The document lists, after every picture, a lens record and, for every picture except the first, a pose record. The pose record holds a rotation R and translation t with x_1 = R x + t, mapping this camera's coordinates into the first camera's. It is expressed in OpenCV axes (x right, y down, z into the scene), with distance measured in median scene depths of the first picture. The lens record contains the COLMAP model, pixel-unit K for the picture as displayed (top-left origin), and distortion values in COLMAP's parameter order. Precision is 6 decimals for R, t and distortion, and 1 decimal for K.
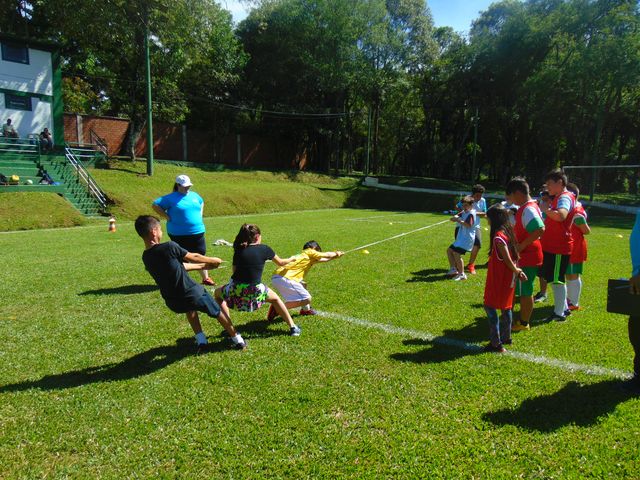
lens RADIAL K [[477.7, 0, 319.4], [0, 477.7, 239.9], [0, 0, 1]] dist [-0.016842, 0.051630]
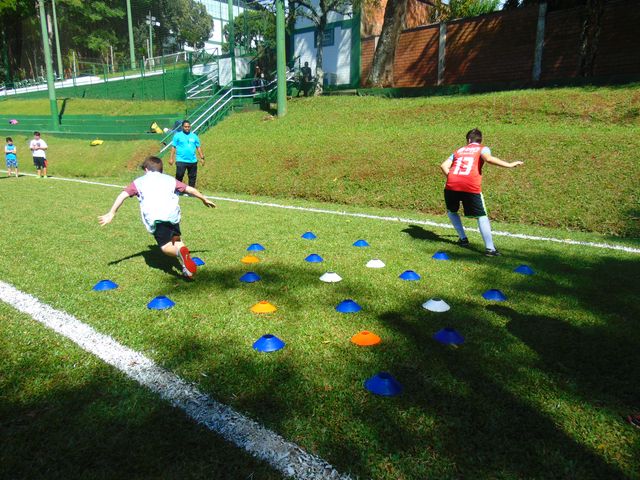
lens RADIAL K [[477.7, 0, 324.1], [0, 477.7, 232.8], [0, 0, 1]] dist [-0.016842, 0.051630]
pose [[0.011440, 0.182939, -0.983058, 0.251113], [-0.127805, 0.975326, 0.180013, -0.098843], [0.991733, 0.123580, 0.034538, 0.966815]]
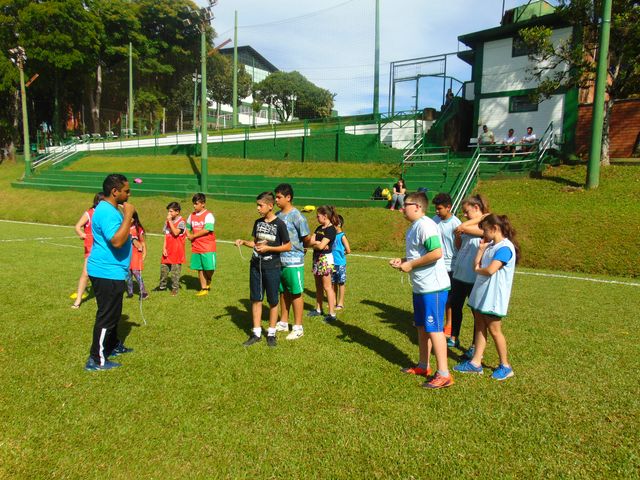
lens RADIAL K [[477.7, 0, 322.6], [0, 477.7, 240.2], [0, 0, 1]] dist [-0.016842, 0.051630]
pose [[0.096055, 0.082547, -0.991947, 0.154664], [-0.144374, 0.987172, 0.068169, -0.062438], [0.984850, 0.136663, 0.106741, 0.587666]]
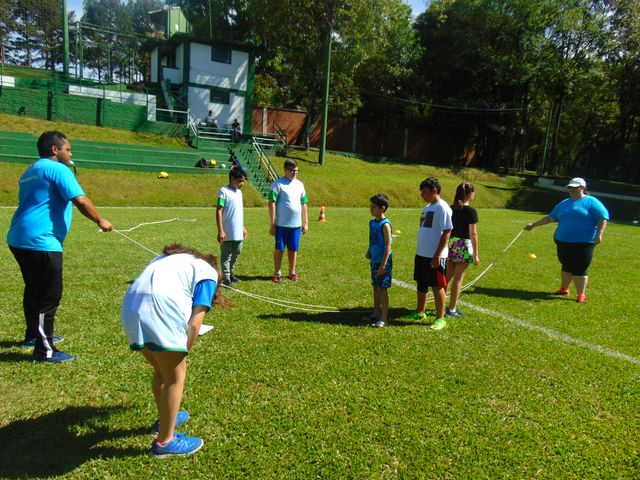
lens RADIAL K [[477.7, 0, 321.8], [0, 477.7, 239.6], [0, 0, 1]] dist [-0.016842, 0.051630]
pose [[0.945490, 0.094636, -0.311597, -0.003041], [-0.090431, 0.995510, 0.027950, 0.001611], [0.312843, 0.001752, 0.949803, -0.015996]]
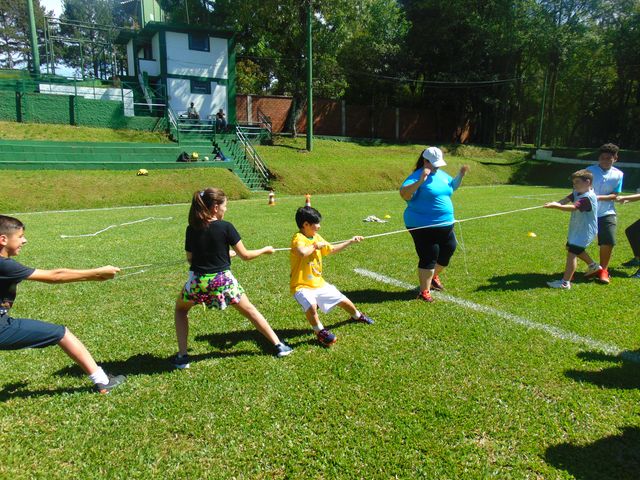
lens RADIAL K [[477.7, 0, 322.7], [0, 477.7, 240.6], [0, 0, 1]] dist [-0.016842, 0.051630]
pose [[0.949183, 0.043548, -0.311698, 0.002418], [-0.027111, 0.998013, 0.056878, -0.001464], [0.313556, -0.045537, 0.948477, 0.020327]]
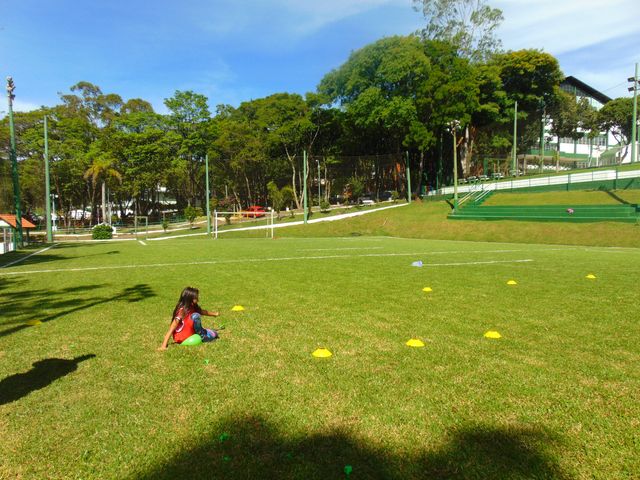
lens RADIAL K [[477.7, 0, 323.3], [0, 477.7, 241.3], [0, 0, 1]] dist [-0.016842, 0.051630]
pose [[-0.428526, 0.025865, -0.903159, 0.564990], [-0.113656, 0.990107, 0.082282, -0.013288], [0.896352, 0.137910, -0.421347, 0.279652]]
